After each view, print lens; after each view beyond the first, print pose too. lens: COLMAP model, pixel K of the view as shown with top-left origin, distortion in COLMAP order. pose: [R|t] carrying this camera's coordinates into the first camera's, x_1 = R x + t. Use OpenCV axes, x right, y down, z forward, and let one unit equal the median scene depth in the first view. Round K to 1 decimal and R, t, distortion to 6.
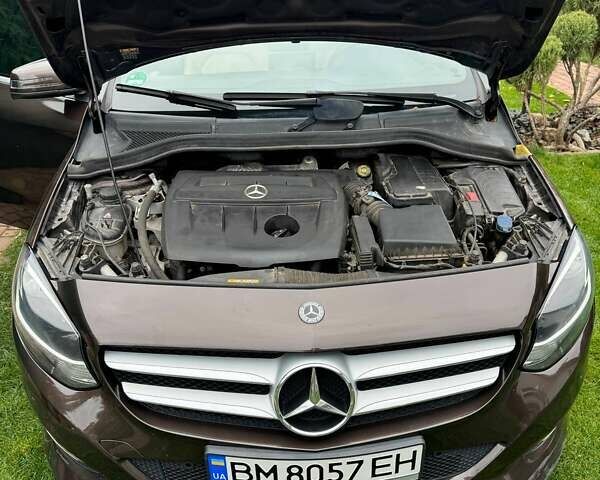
lens RADIAL K [[570.6, 0, 300.0], [0, 570.6, 240.0], [0, 0, 1]] dist [0.152814, -0.288155]
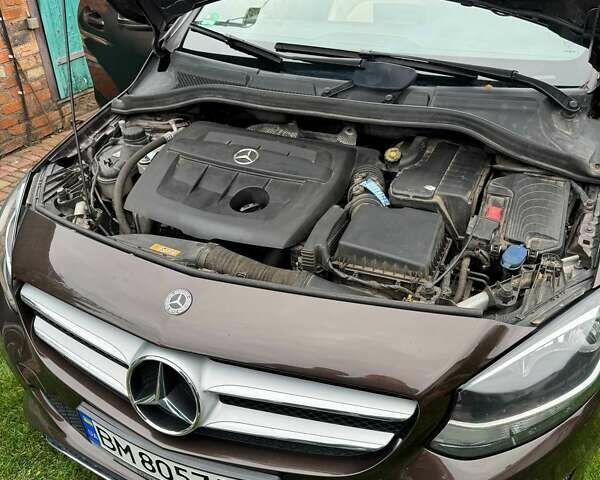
lens RADIAL K [[570.6, 0, 300.0], [0, 570.6, 240.0], [0, 0, 1]] dist [0.152814, -0.288155]
pose [[0.891129, 0.232091, -0.389901, 0.421573], [-0.199185, 0.972156, 0.123440, -0.093518], [0.407694, -0.032339, 0.912546, 0.222190]]
